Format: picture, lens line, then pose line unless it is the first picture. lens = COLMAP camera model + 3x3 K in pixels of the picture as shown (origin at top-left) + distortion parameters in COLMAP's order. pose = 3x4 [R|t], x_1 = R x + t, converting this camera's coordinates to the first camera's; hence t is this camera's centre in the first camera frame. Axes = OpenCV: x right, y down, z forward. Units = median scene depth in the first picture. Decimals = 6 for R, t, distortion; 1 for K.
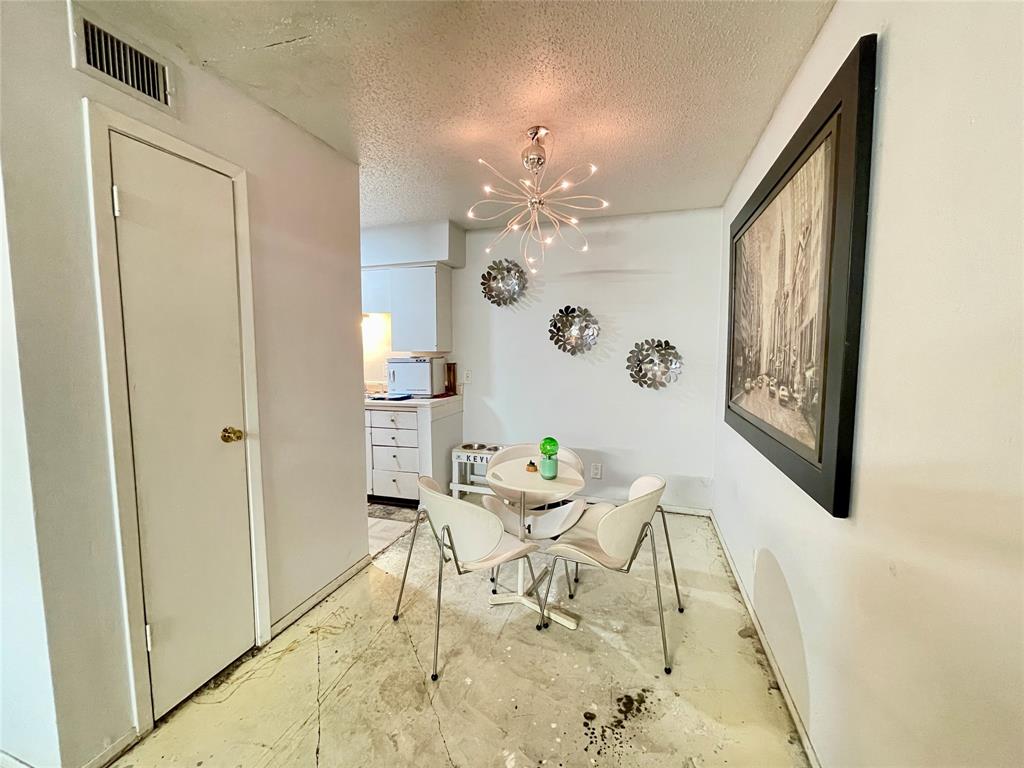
lens RADIAL K [[420.0, 0, 508.8], [0, 420.0, 384.2], [0, 0, 1]] dist [-0.007316, 0.000069]
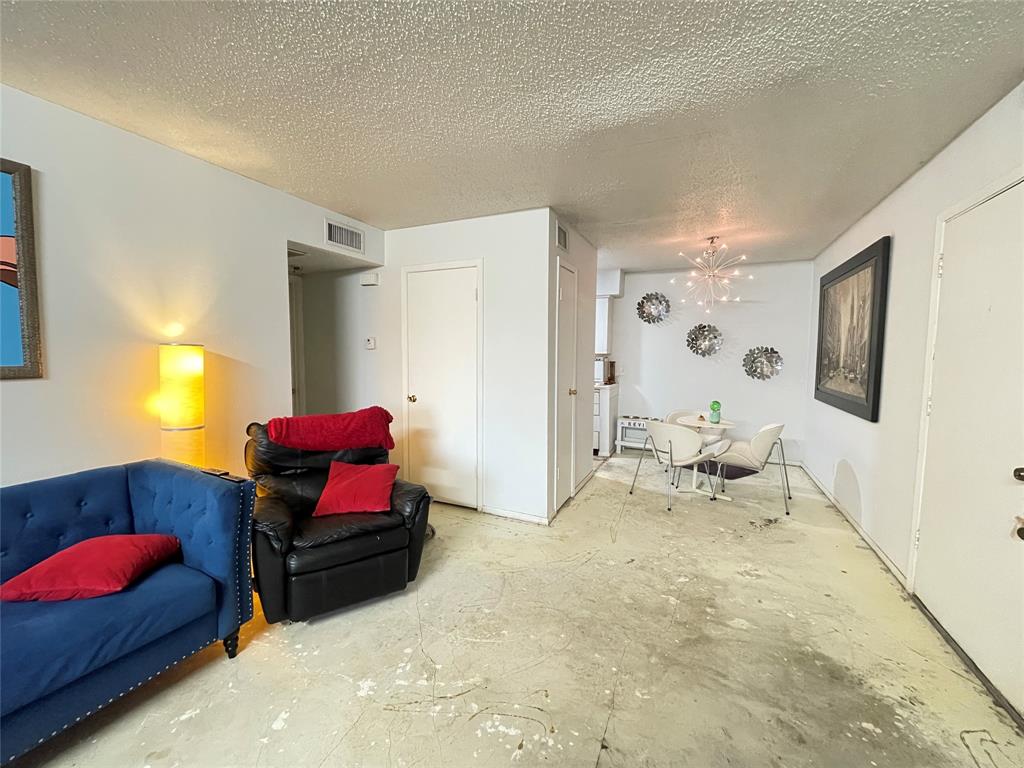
lens RADIAL K [[420.0, 0, 508.8], [0, 420.0, 384.2], [0, 0, 1]] dist [-0.007316, 0.000069]
pose [[0.992027, 0.017026, -0.124869, -0.375022], [-0.017462, 0.999845, -0.002402, 0.048011], [0.124809, 0.004563, 0.992170, -0.617353]]
